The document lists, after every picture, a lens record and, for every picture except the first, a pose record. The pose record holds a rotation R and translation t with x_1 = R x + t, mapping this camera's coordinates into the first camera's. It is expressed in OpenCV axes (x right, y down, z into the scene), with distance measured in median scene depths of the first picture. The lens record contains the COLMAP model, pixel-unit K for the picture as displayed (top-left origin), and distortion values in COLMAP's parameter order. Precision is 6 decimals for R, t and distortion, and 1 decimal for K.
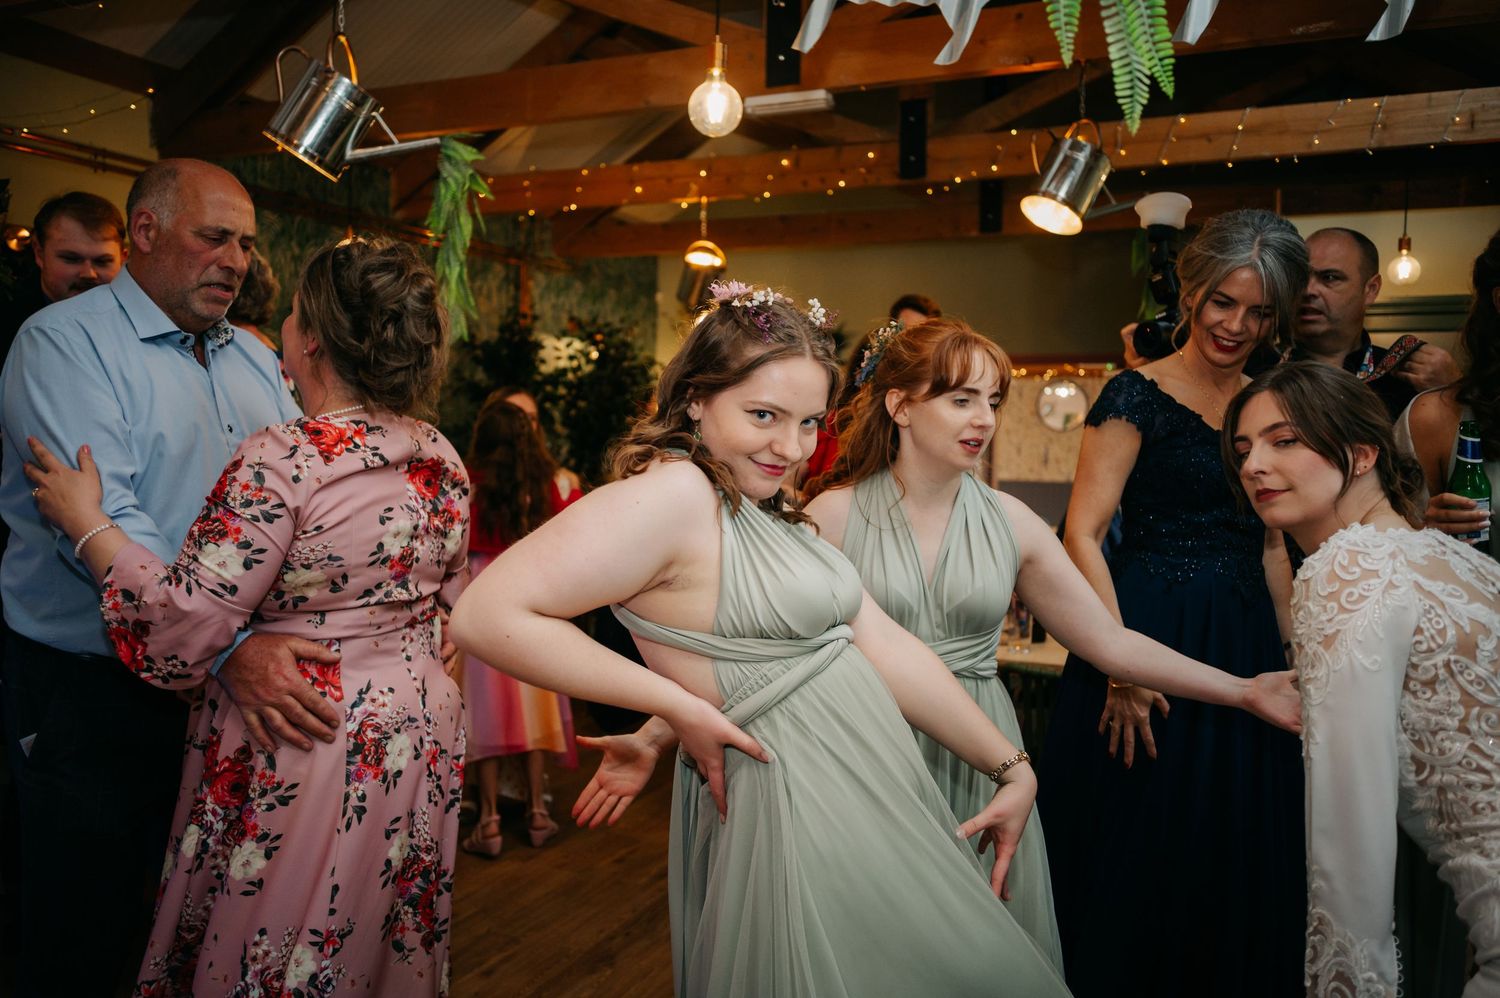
lens RADIAL K [[1182.2, 0, 767.5], [0, 1182.2, 512.3], [0, 0, 1]] dist [0.007689, -0.002595]
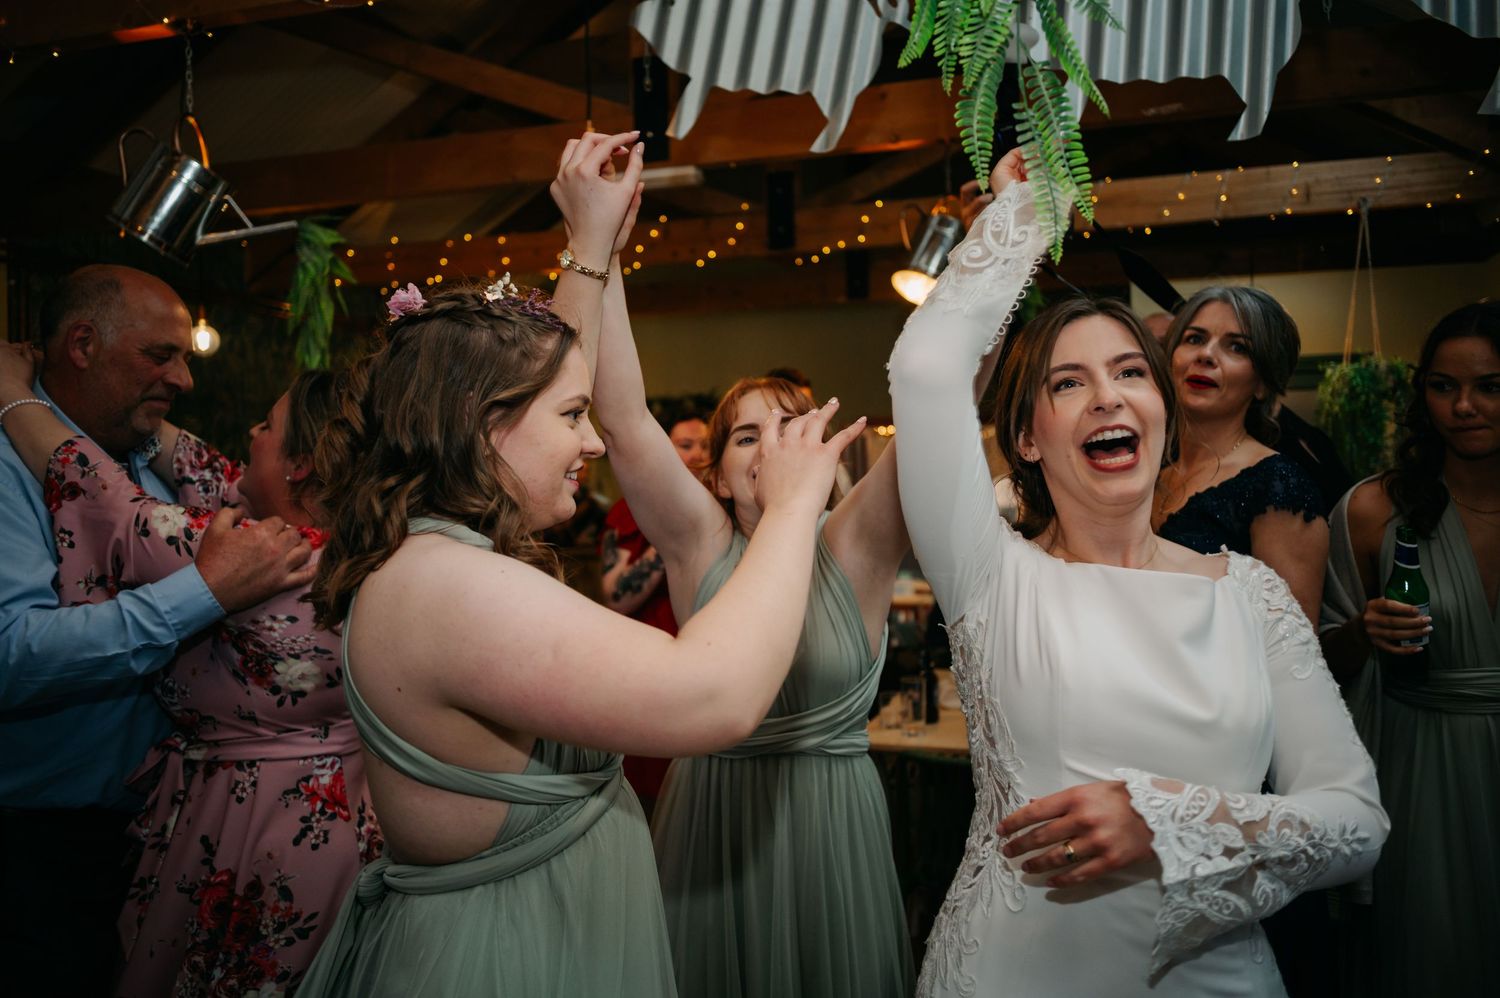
lens RADIAL K [[1178.2, 0, 750.0], [0, 1178.2, 499.0], [0, 0, 1]] dist [0.003516, 0.001012]
pose [[0.995153, -0.027553, 0.094400, -0.007040], [0.032846, 0.997947, -0.054981, -0.022308], [-0.092692, 0.057815, 0.994015, 0.024758]]
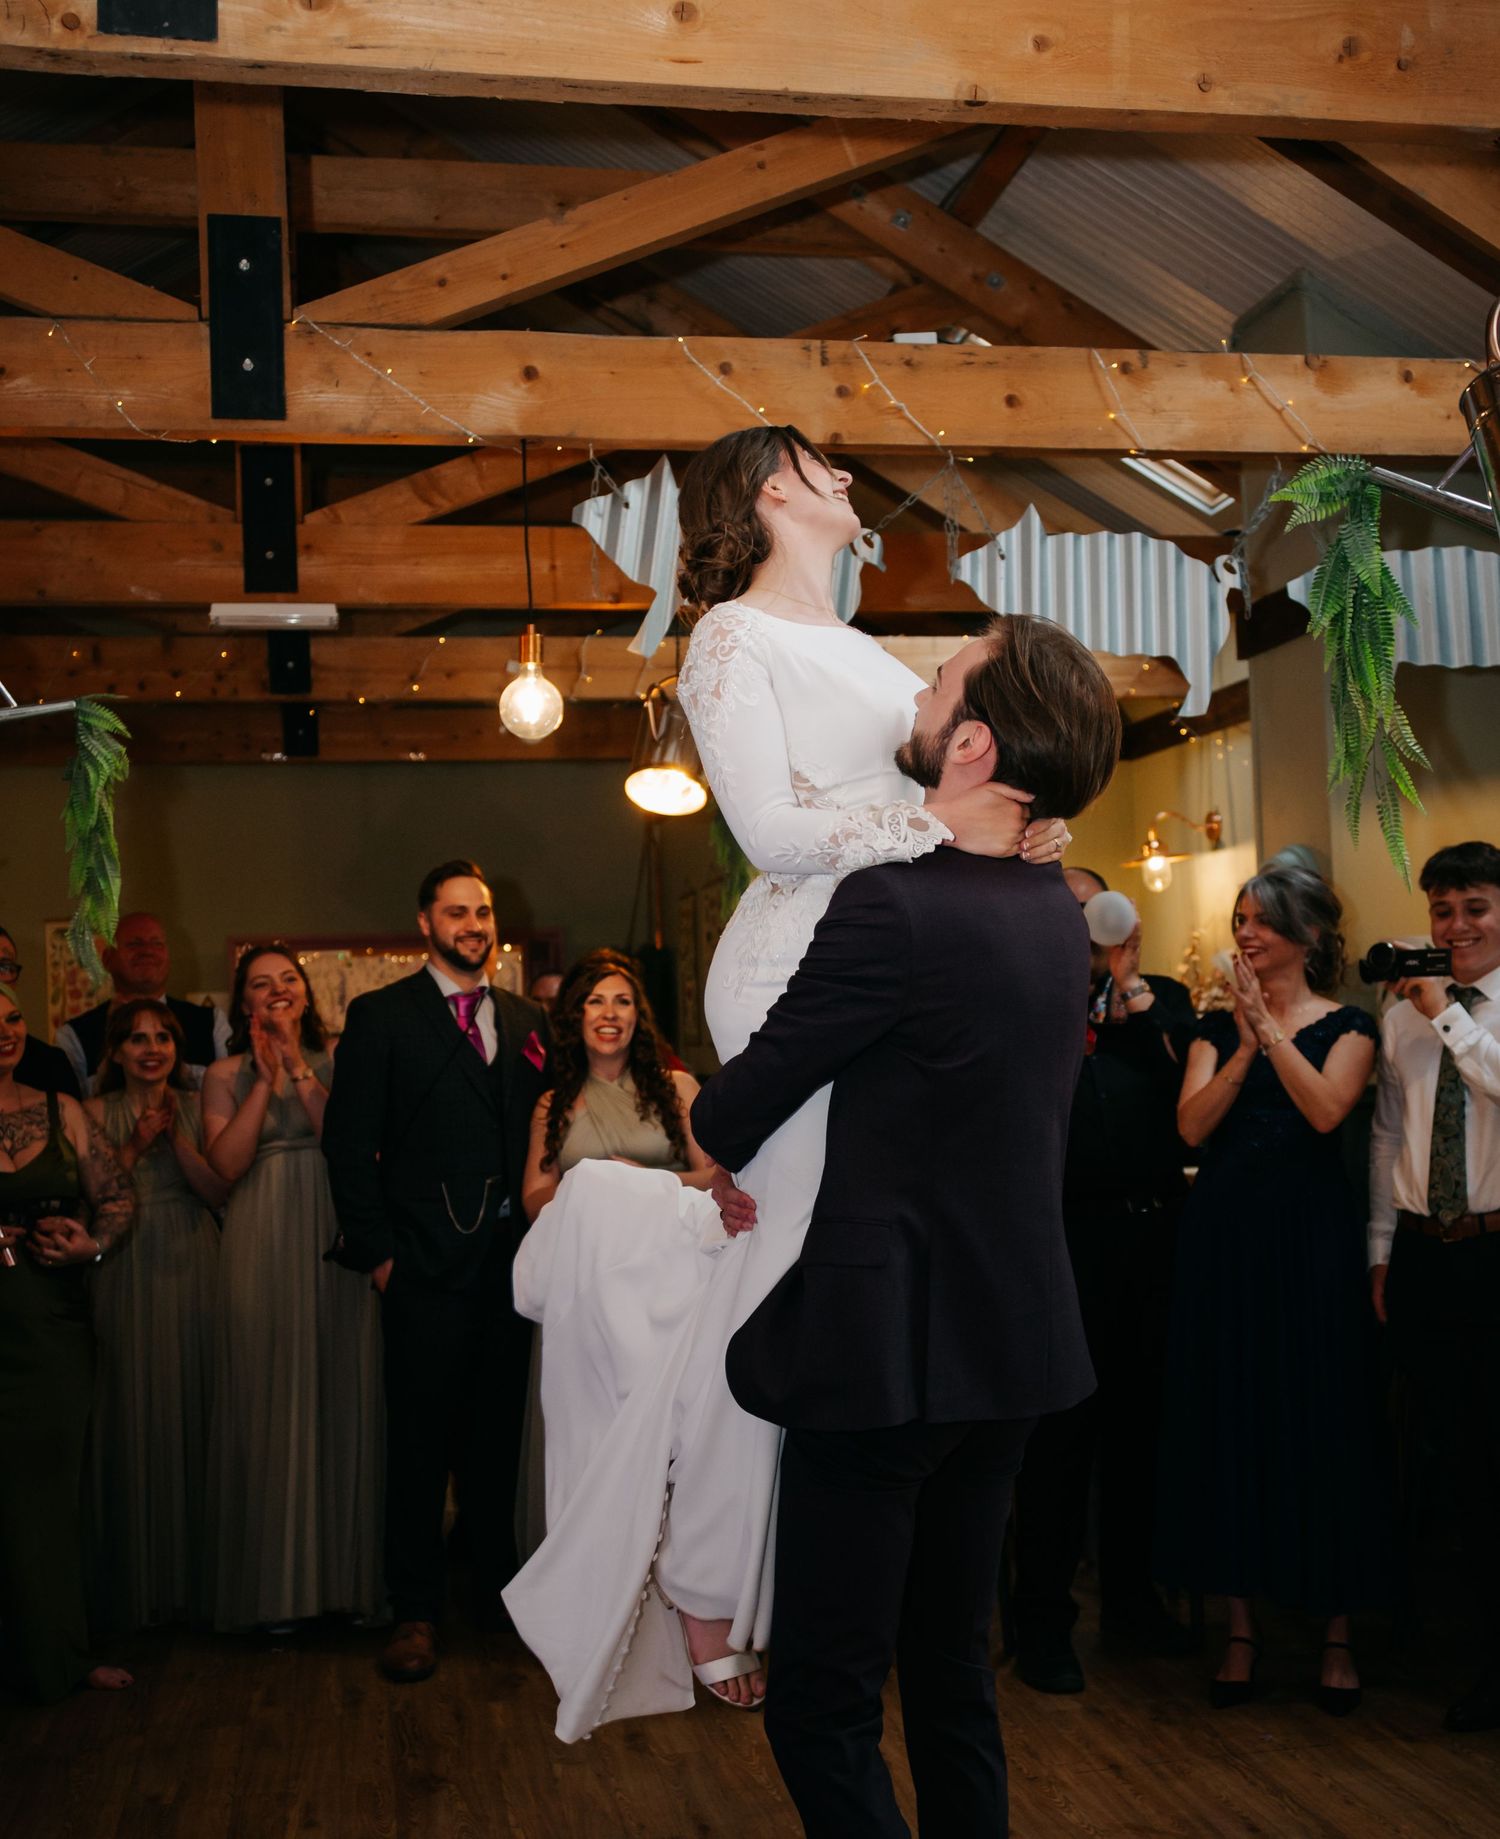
lens RADIAL K [[2293.2, 0, 801.8], [0, 2293.2, 977.1], [0, 0, 1]] dist [0.019108, -0.020430]
pose [[0.808453, -0.030018, 0.587795, -0.601696], [0.085445, 0.994104, -0.066753, -0.014001], [-0.582325, 0.104191, 0.806251, -0.298269]]
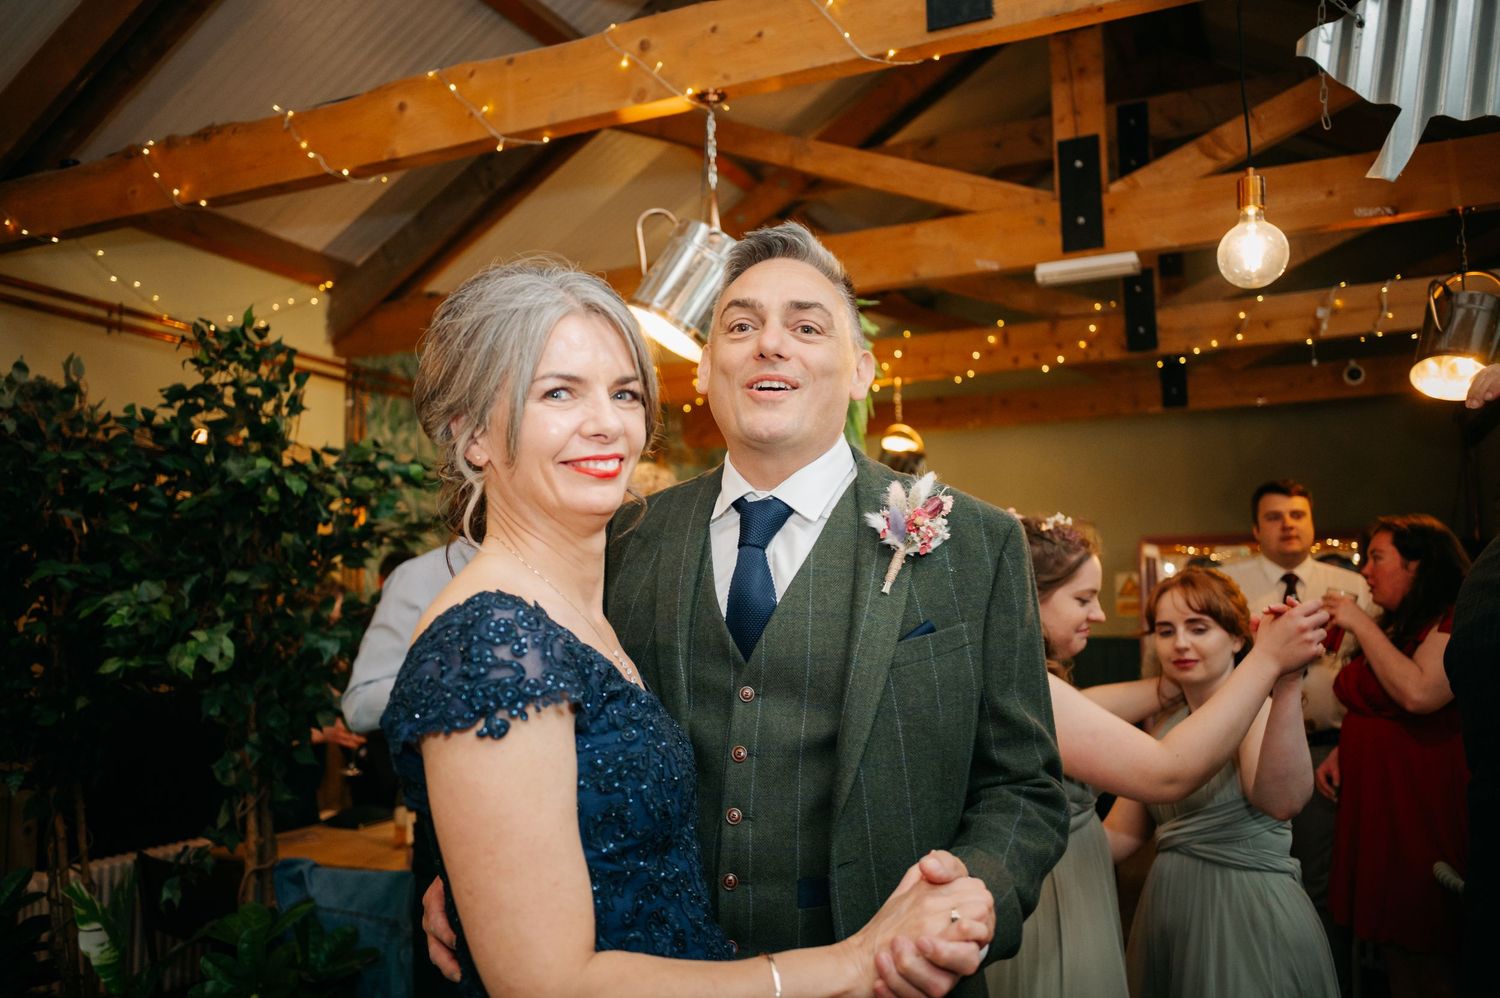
lens RADIAL K [[1178.2, 0, 750.0], [0, 1178.2, 499.0], [0, 0, 1]] dist [0.003516, 0.001012]
pose [[0.999518, -0.031028, 0.001389, -0.272235], [0.030830, 0.985710, -0.165603, -0.037718], [0.003769, 0.165566, 0.986192, 0.163347]]
